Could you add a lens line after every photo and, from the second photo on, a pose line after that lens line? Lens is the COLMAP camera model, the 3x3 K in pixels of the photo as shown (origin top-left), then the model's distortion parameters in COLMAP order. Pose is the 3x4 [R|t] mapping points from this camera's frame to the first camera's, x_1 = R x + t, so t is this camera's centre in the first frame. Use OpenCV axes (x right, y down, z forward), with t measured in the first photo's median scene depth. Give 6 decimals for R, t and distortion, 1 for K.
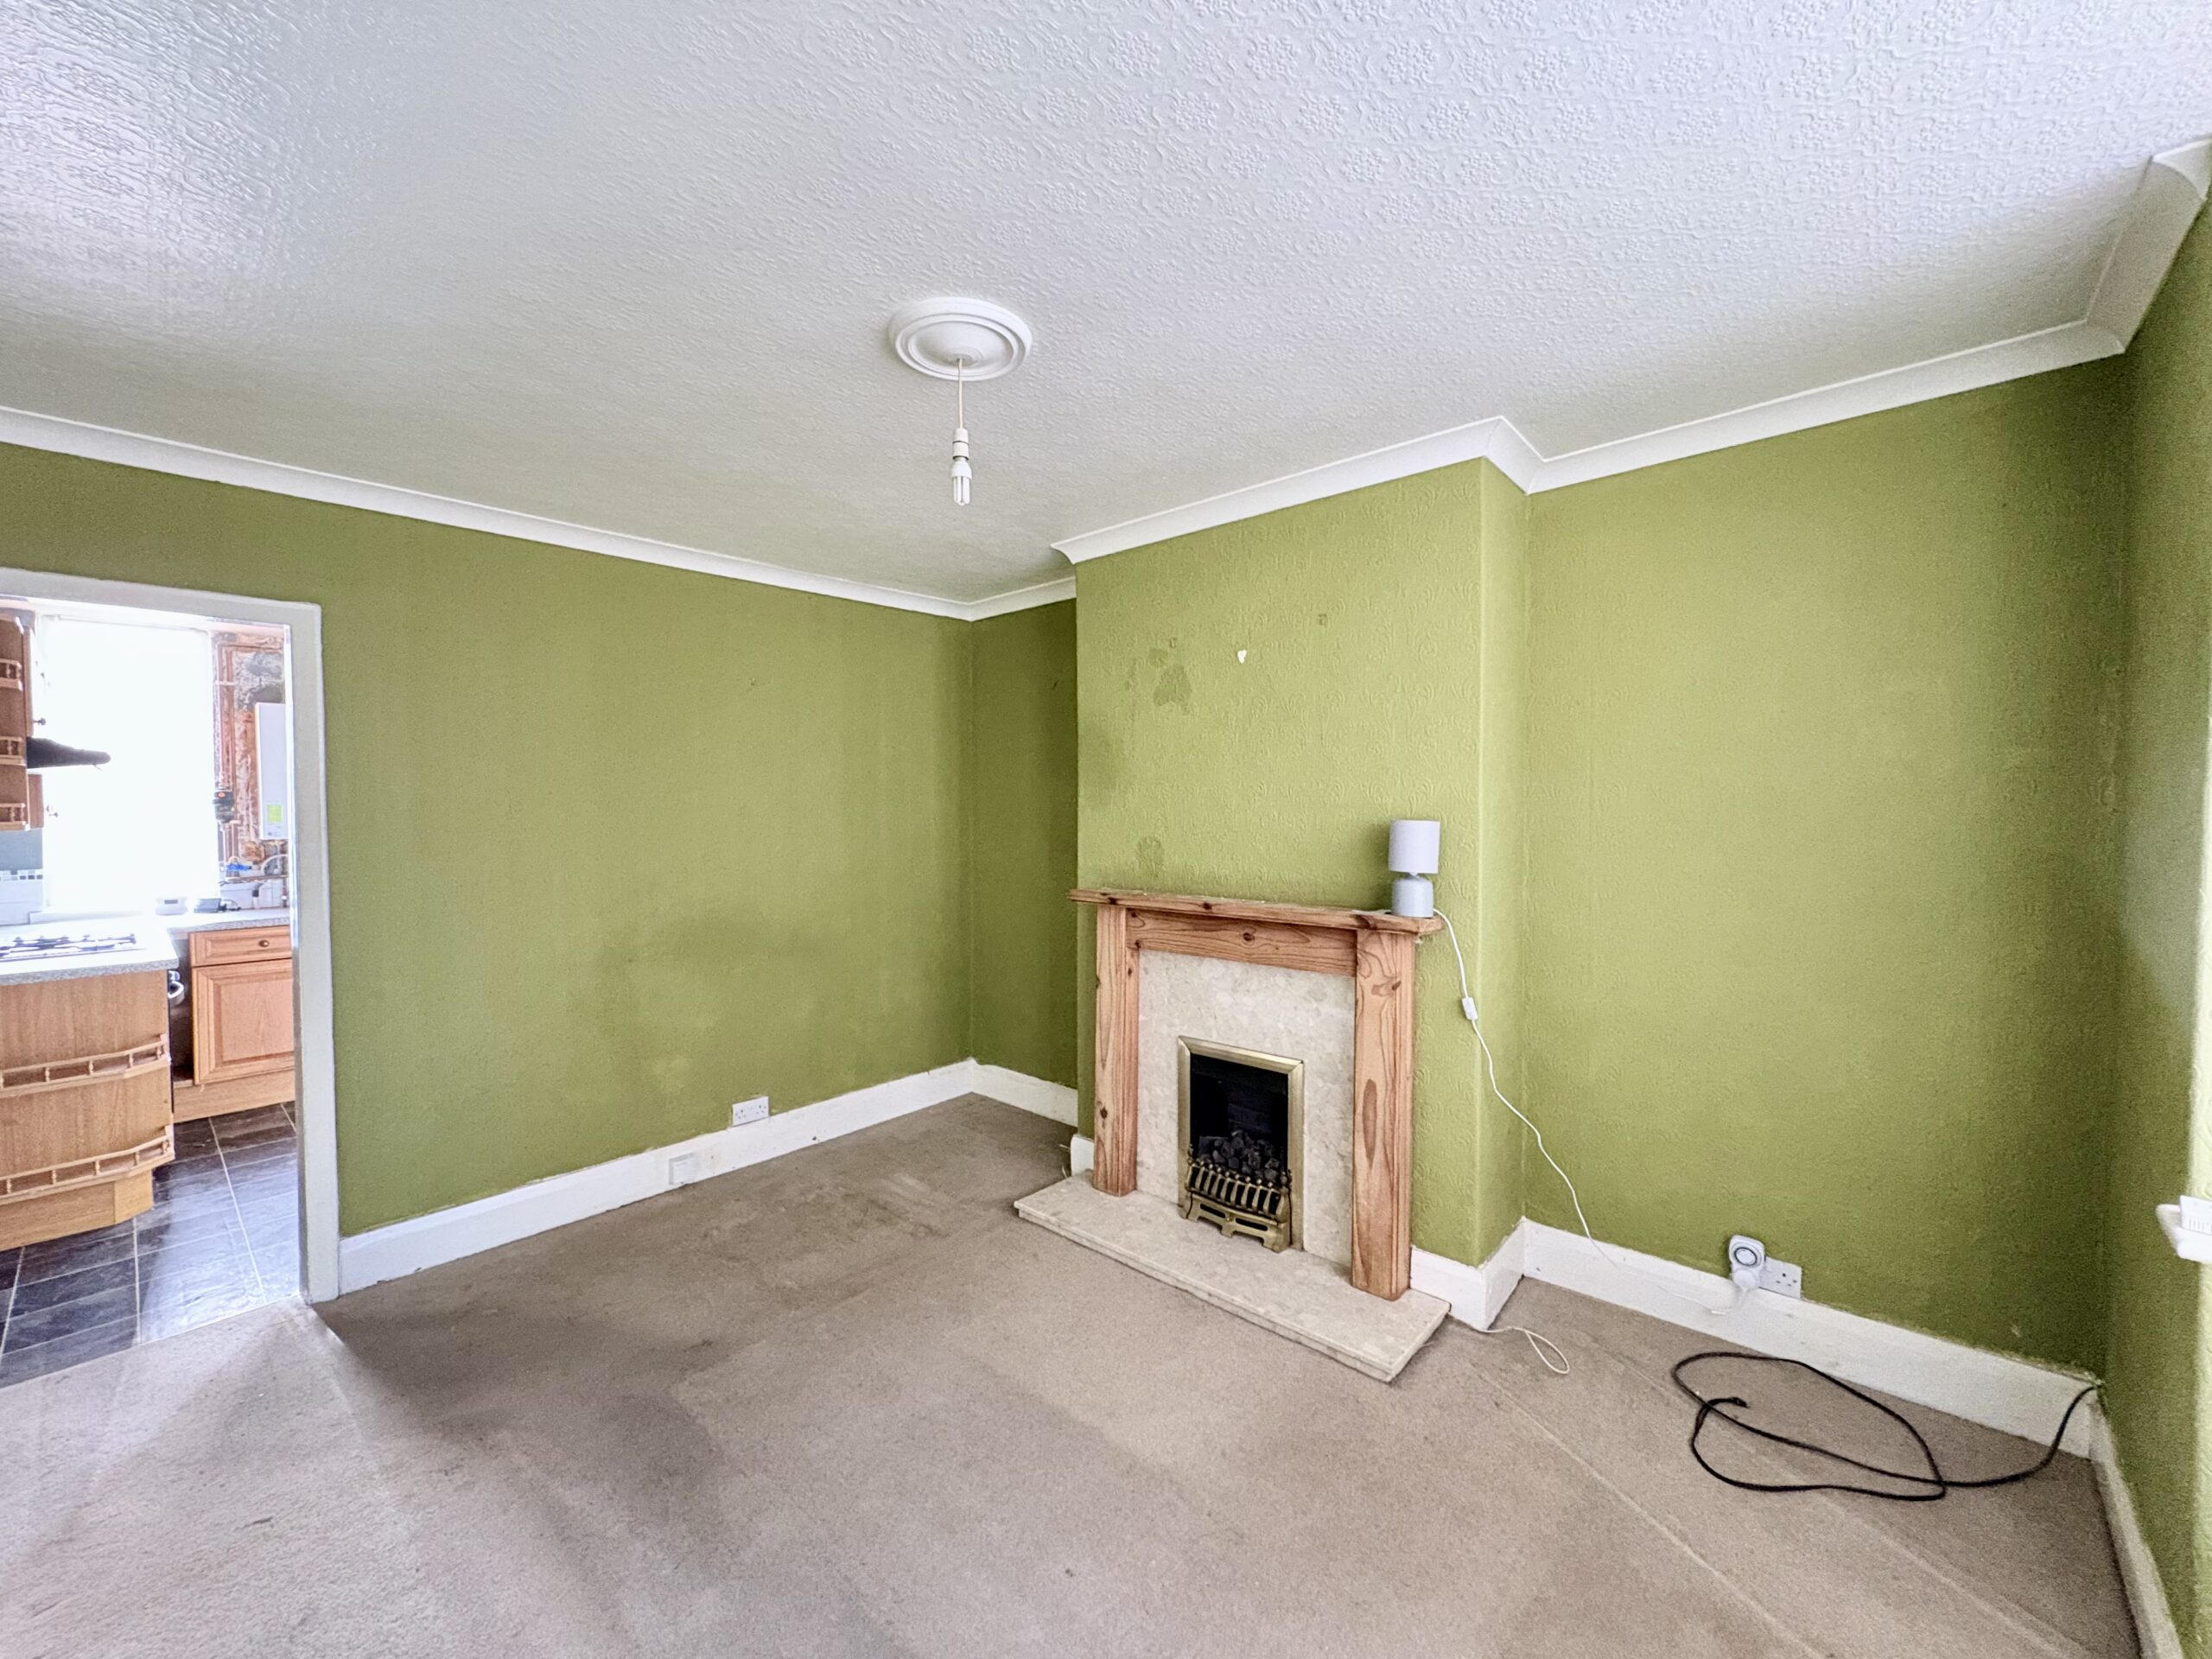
lens RADIAL K [[874.0, 0, 1106.0], [0, 874.0, 829.5], [0, 0, 1]] dist [-0.003778, -0.000576]
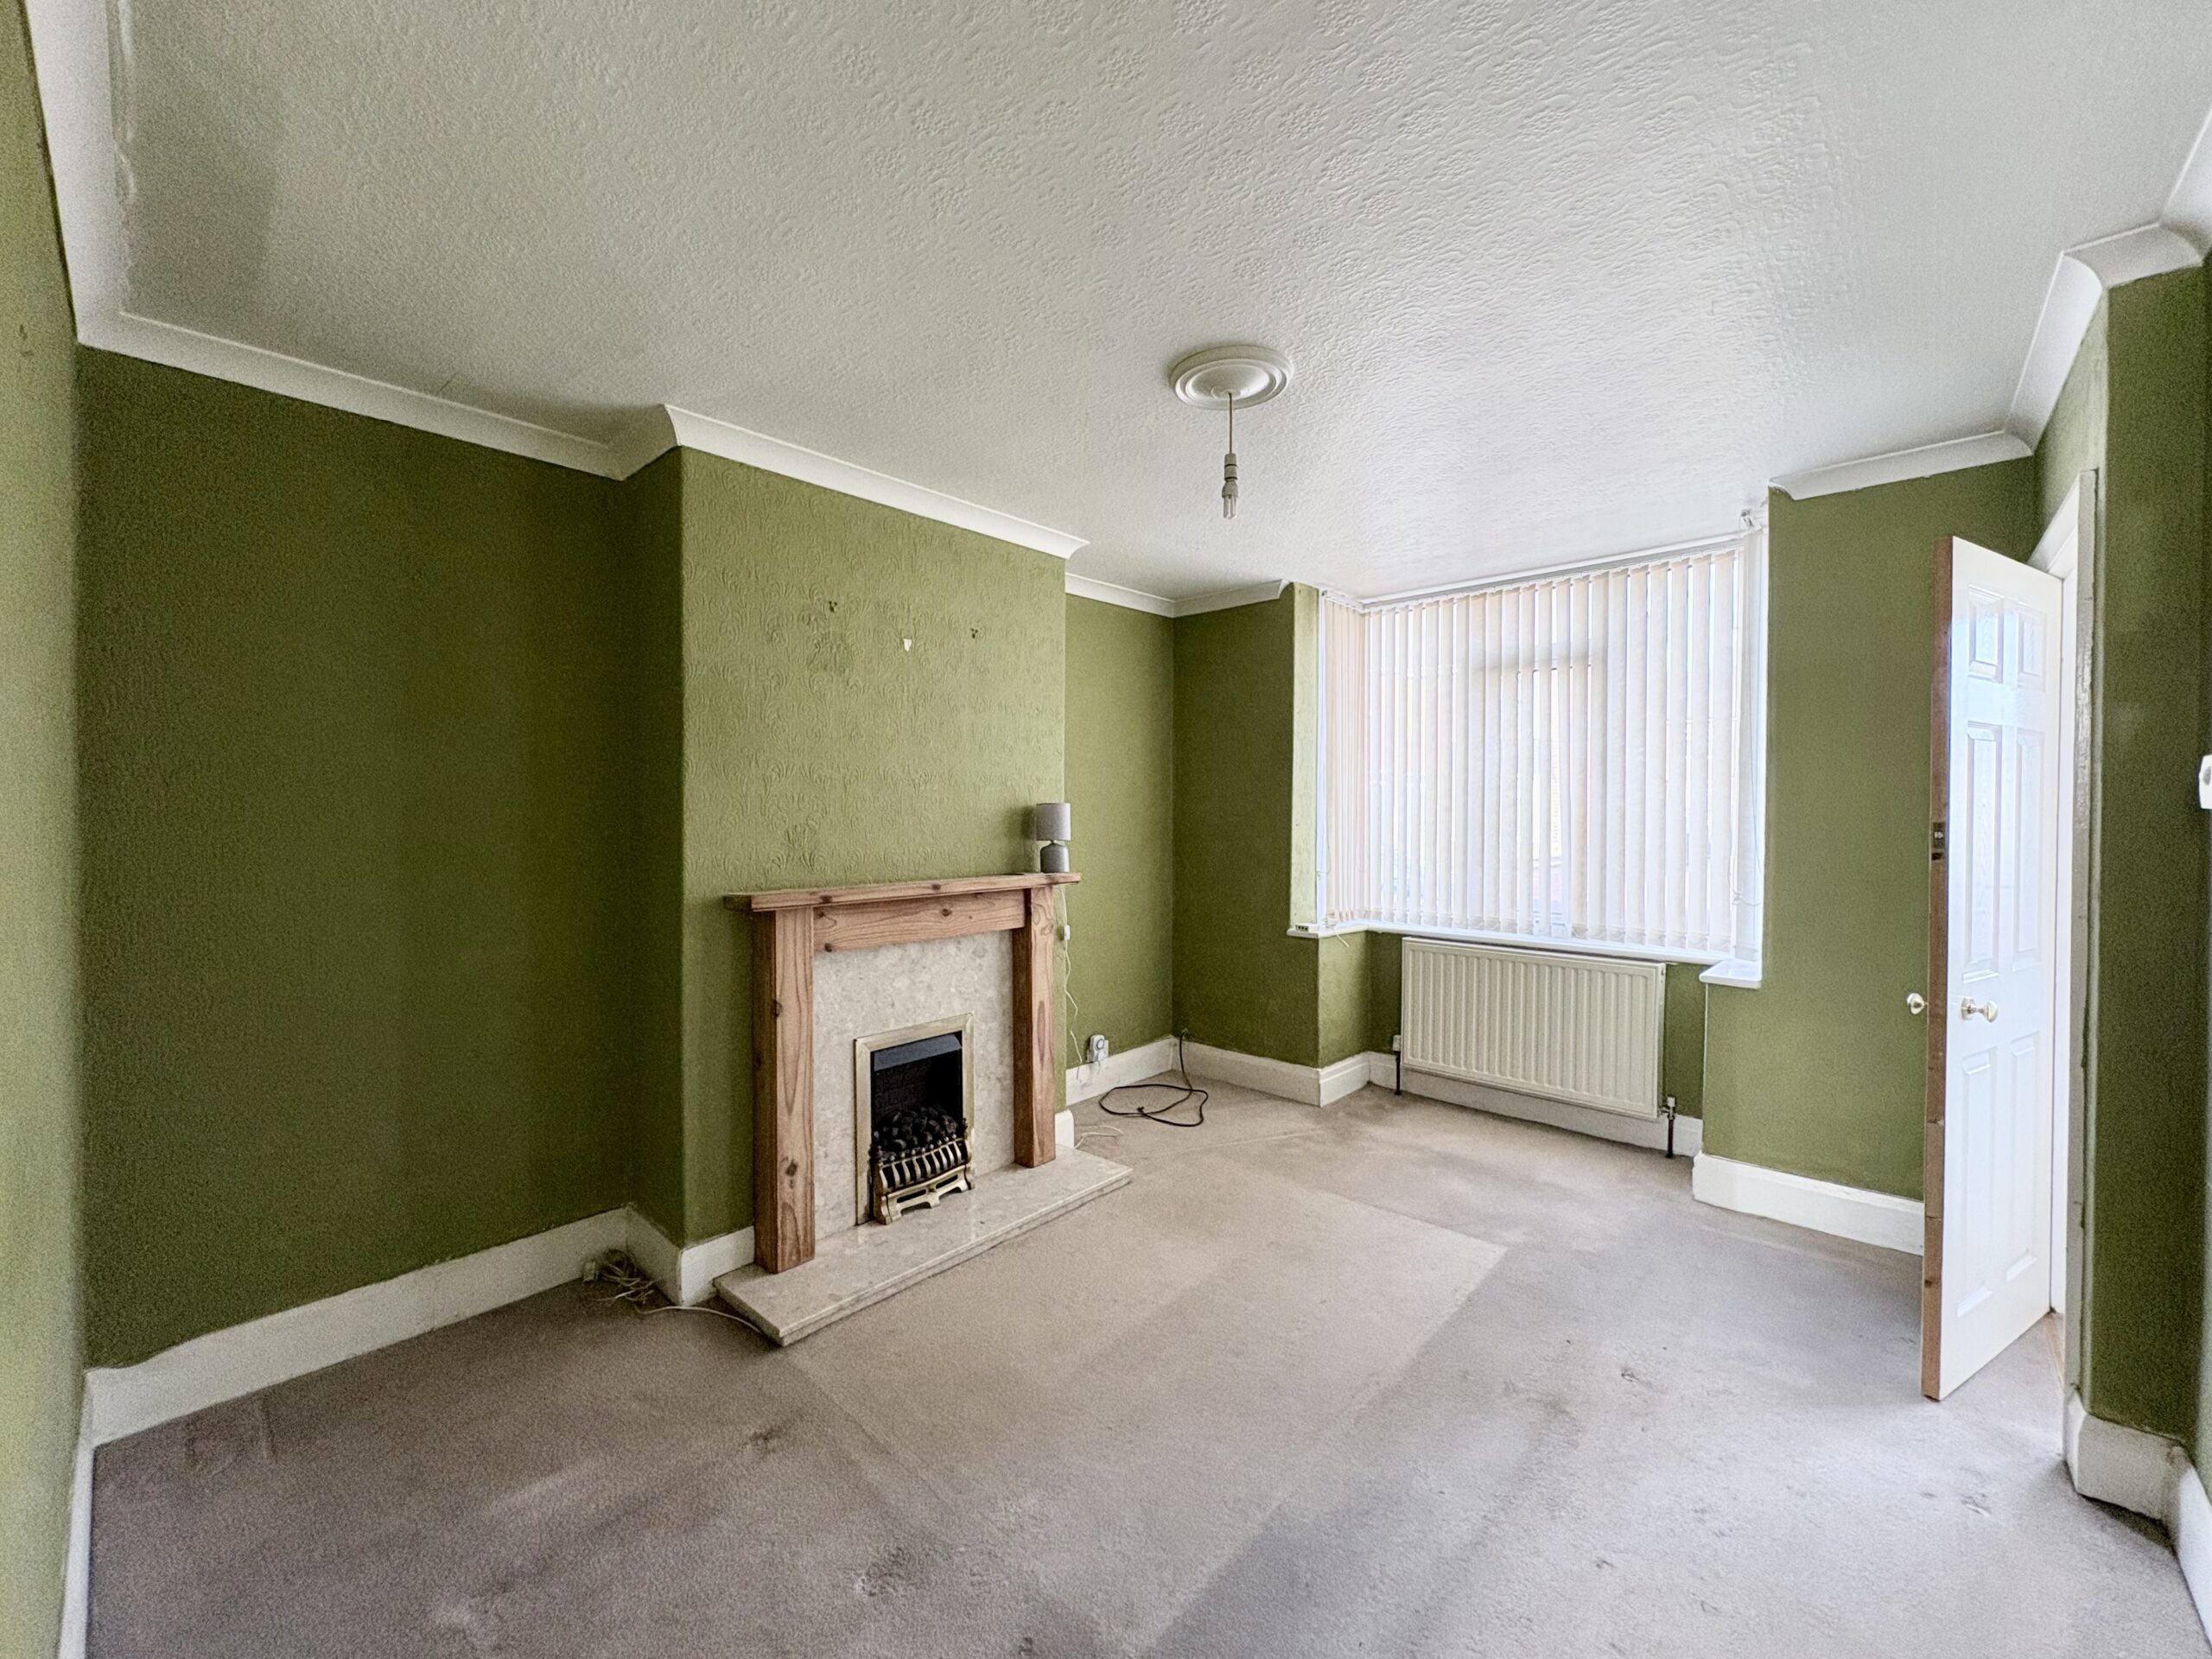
lens RADIAL K [[883.2, 0, 1101.7], [0, 883.2, 829.8], [0, 0, 1]] dist [-0.002323, -0.000286]
pose [[0.020456, -0.022729, 0.999532, -0.863662], [0.025496, 0.999428, 0.022205, 0.002621], [-0.999466, 0.025030, 0.021024, 0.746090]]
